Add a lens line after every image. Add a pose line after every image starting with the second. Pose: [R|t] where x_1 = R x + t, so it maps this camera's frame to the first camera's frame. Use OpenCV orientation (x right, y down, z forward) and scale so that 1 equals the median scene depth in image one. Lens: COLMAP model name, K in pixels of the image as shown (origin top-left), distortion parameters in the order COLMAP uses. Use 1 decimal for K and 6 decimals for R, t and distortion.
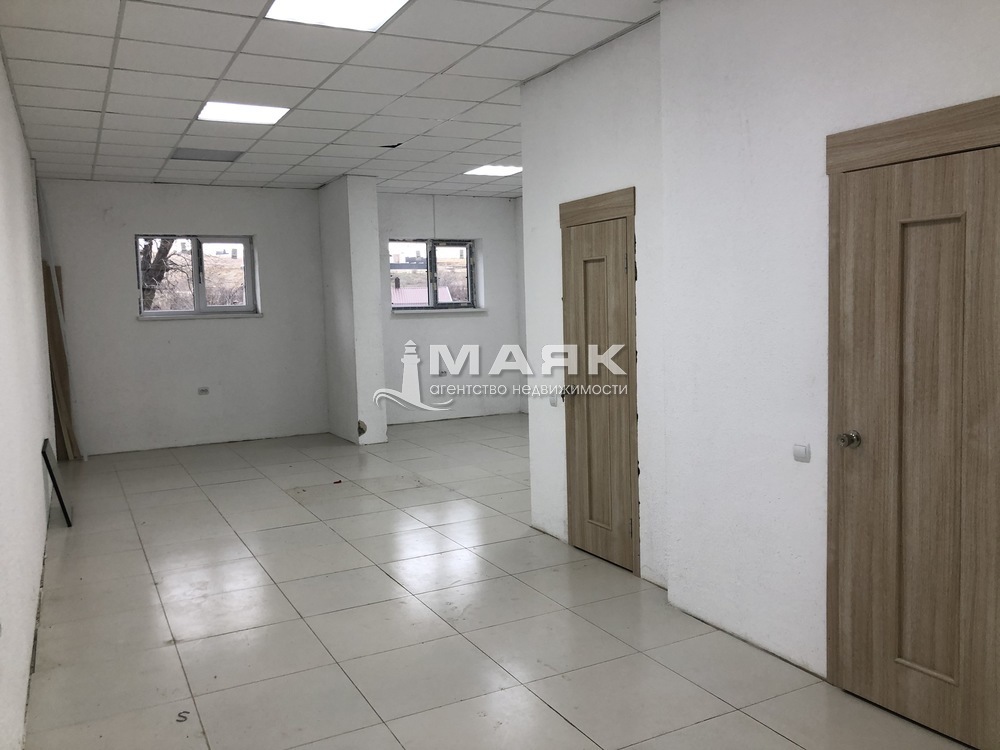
lens RADIAL K [[817.2, 0, 500.0], [0, 817.2, 370.6], [0, 0, 1]] dist [0.053102, -0.055226]
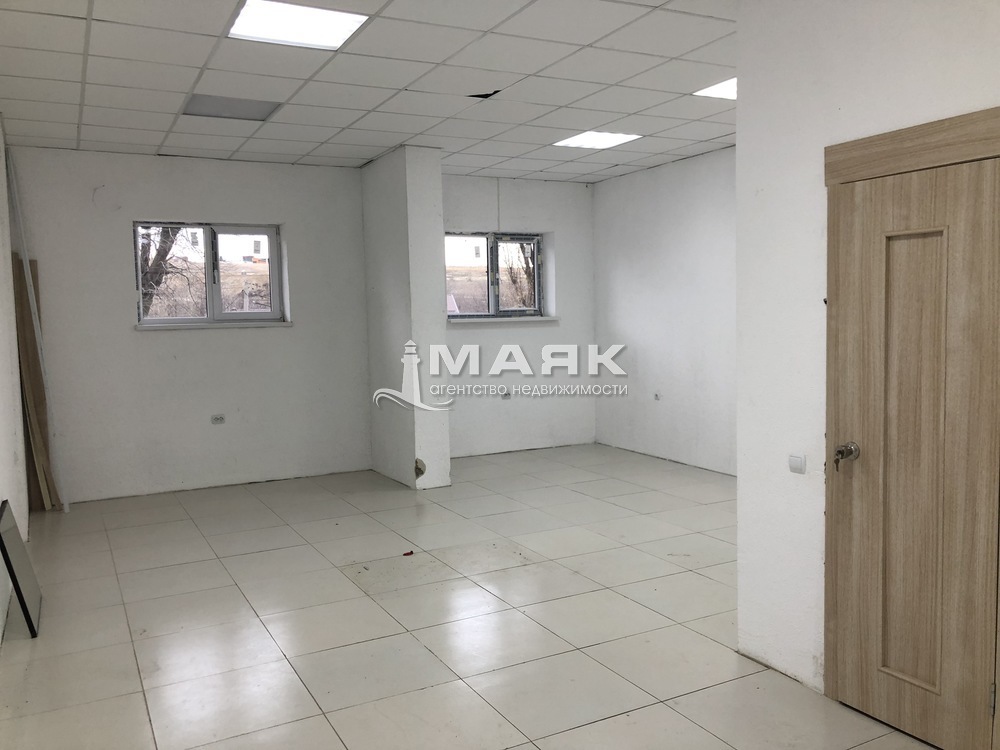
lens RADIAL K [[817.2, 0, 499.7], [0, 817.2, 374.2], [0, 0, 1]] dist [0.053102, -0.055226]
pose [[0.999975, 0.005281, 0.004783, -0.099775], [-0.005249, 0.999965, -0.006524, -0.015924], [-0.004817, 0.006499, 0.999967, 0.220803]]
